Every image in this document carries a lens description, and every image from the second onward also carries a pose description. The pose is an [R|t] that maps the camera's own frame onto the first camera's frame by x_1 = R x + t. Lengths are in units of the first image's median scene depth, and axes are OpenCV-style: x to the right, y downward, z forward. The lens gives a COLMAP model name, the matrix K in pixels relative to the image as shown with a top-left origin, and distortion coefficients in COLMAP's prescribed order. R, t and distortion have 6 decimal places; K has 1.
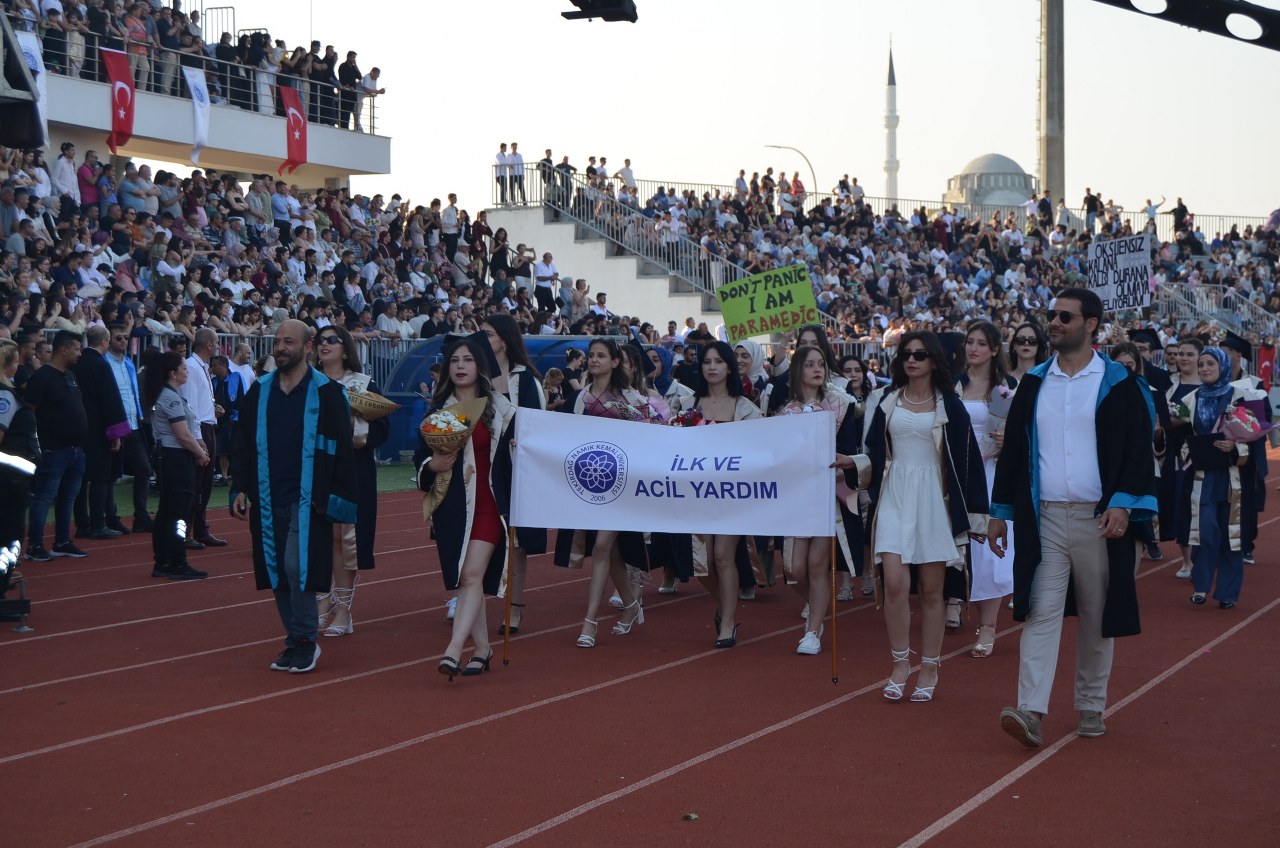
lens RADIAL K [[2500.5, 0, 640.0], [0, 2500.5, 424.0], [0, 0, 1]] dist [0.007970, 0.170664]
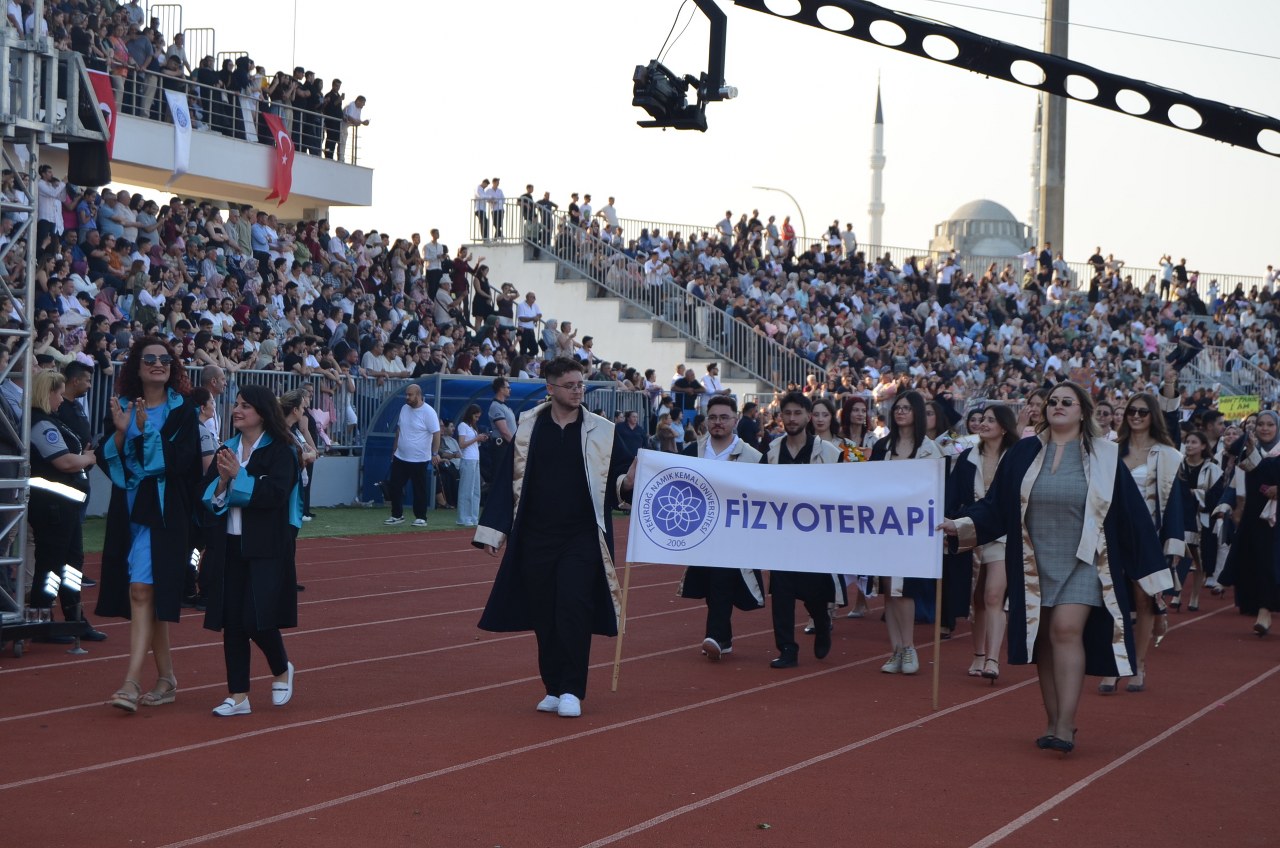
lens RADIAL K [[2657.7, 0, 640.0], [0, 2657.7, 424.0], [0, 0, 1]] dist [0.033968, -0.094806]
pose [[0.999437, 0.030516, 0.013962, -0.008003], [-0.030243, 0.999356, -0.019329, 0.000588], [-0.014543, 0.018896, 0.999716, -0.024951]]
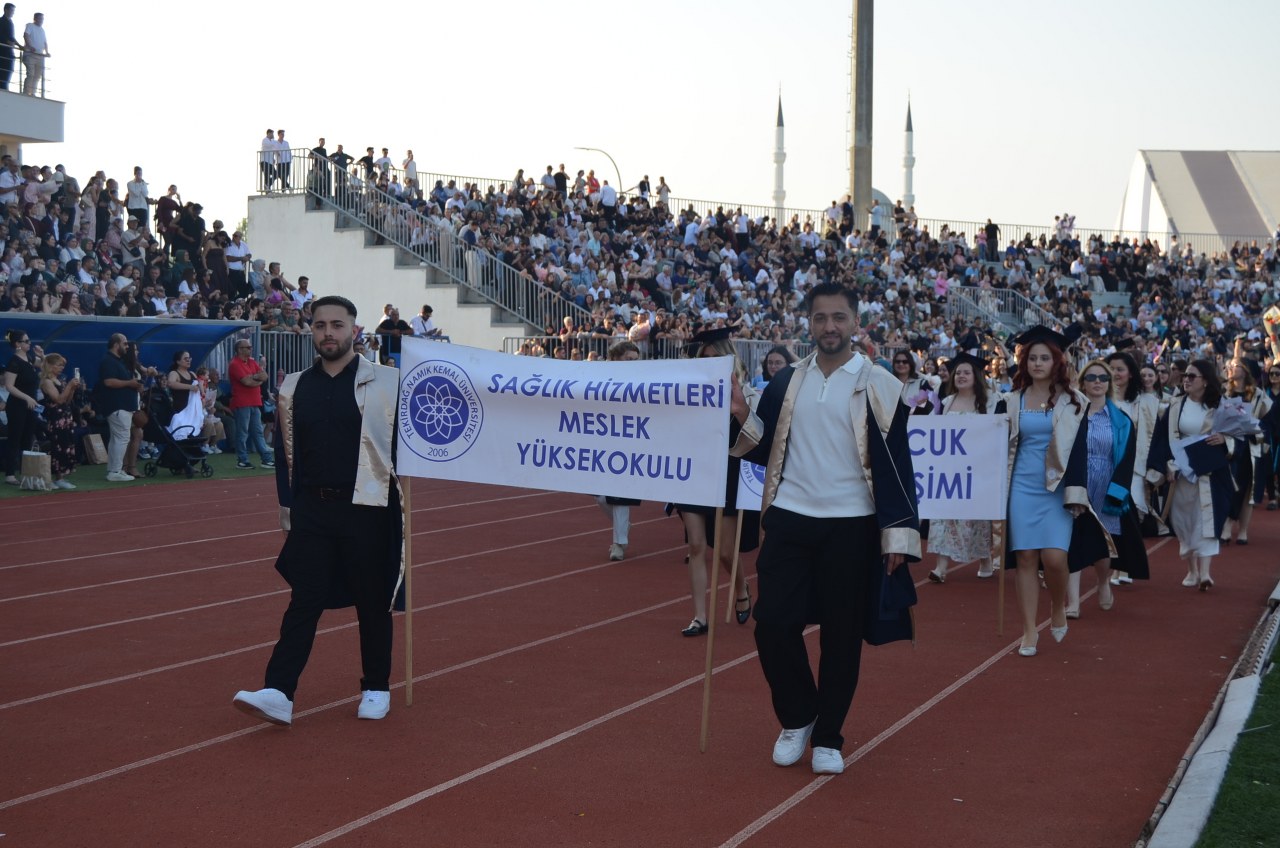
lens RADIAL K [[2129.0, 0, 629.0], [0, 2129.0, 438.2], [0, 0, 1]] dist [0.014560, -0.123602]
pose [[0.999434, 0.014075, 0.030538, 0.082698], [-0.014435, 0.999828, 0.011623, -0.004367], [-0.030369, -0.012057, 0.999466, 0.217383]]
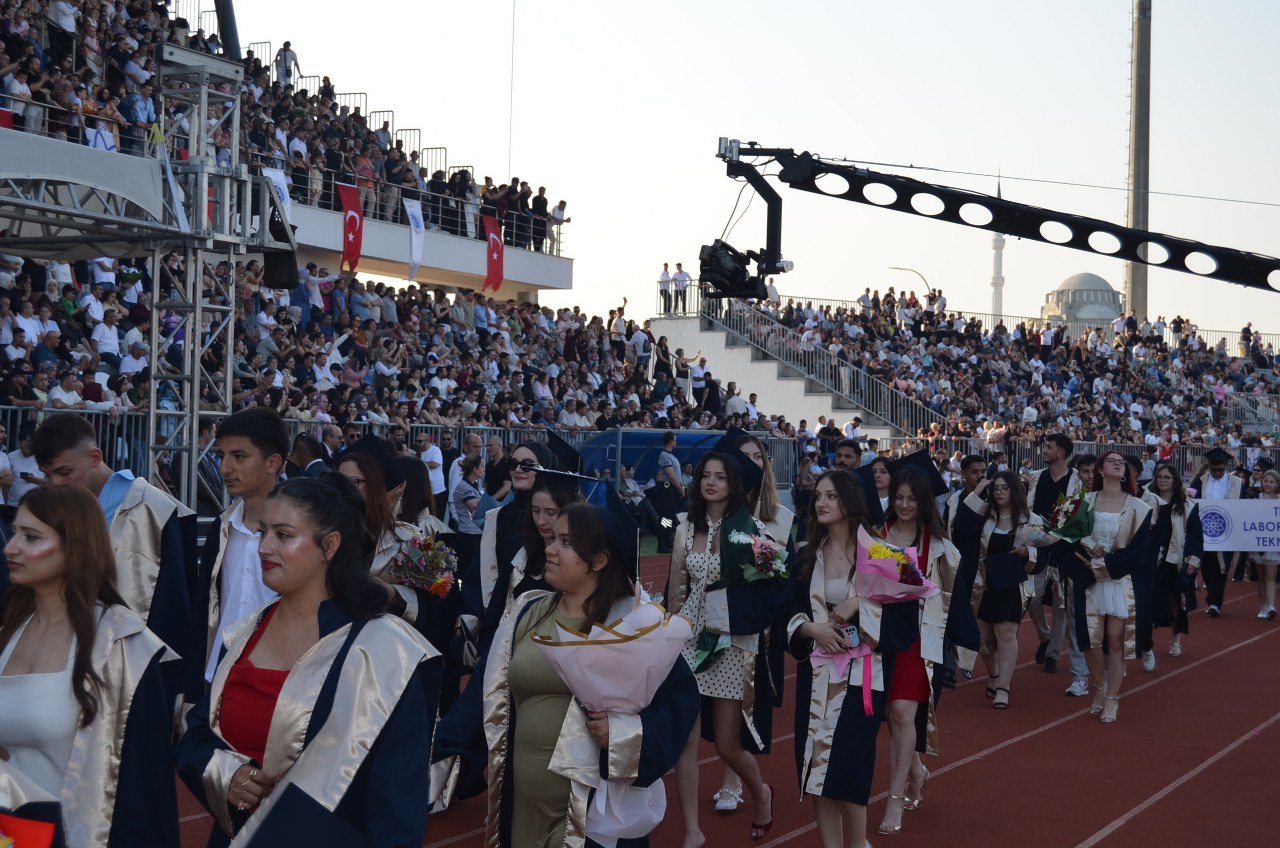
lens RADIAL K [[2129.0, 0, 629.0], [0, 2129.0, 438.2], [0, 0, 1]] dist [0.014560, -0.123602]
pose [[0.997287, 0.023978, -0.069595, -0.000632], [-0.025840, 0.999329, -0.025976, -0.003536], [0.068925, 0.027704, 0.997237, -0.006749]]
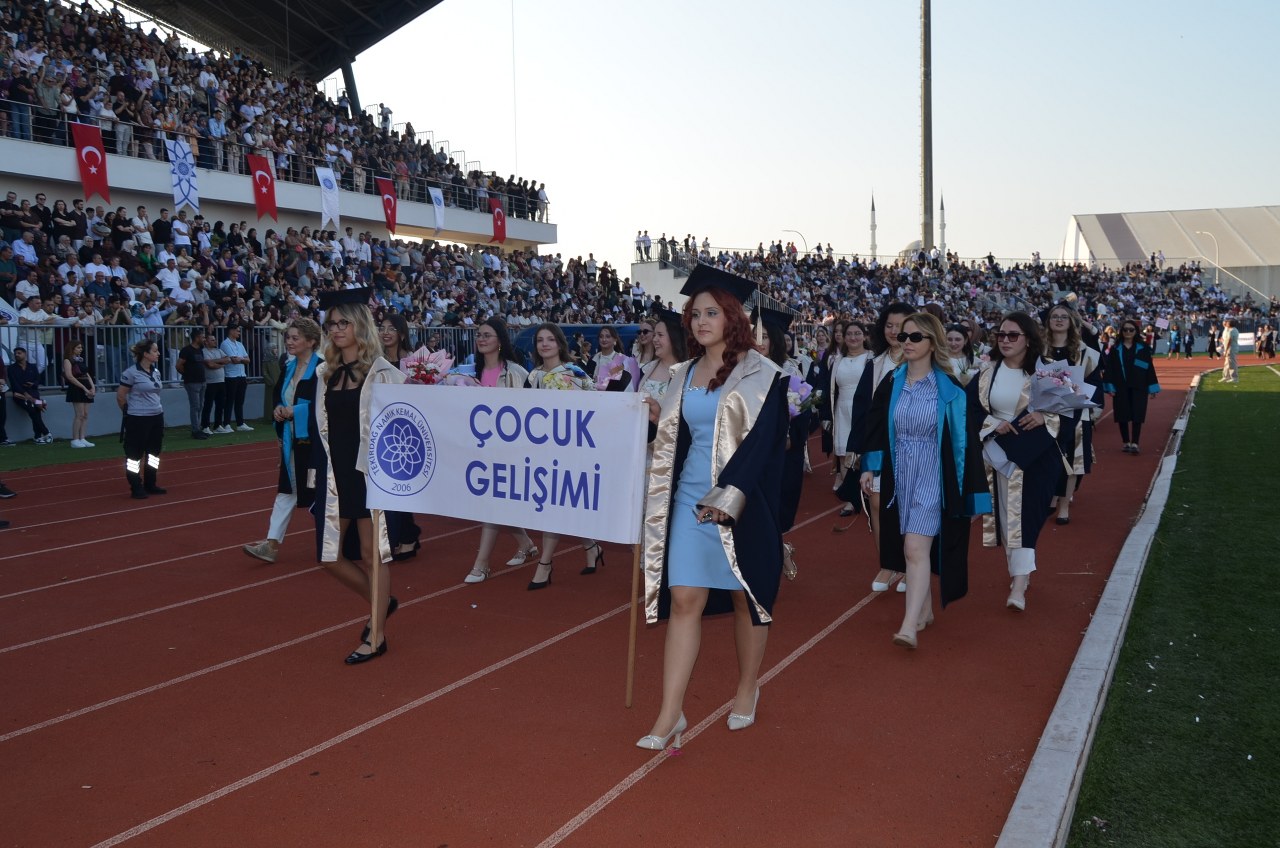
lens RADIAL K [[1098.0, 0, 655.3], [0, 1098.0, 370.4], [0, 0, 1]] dist [-0.001839, 0.001913]
pose [[0.995012, -0.019183, -0.097892, 0.056678], [0.019663, 0.999799, 0.003946, -0.003369], [0.097796, -0.005851, 0.995189, 0.158368]]
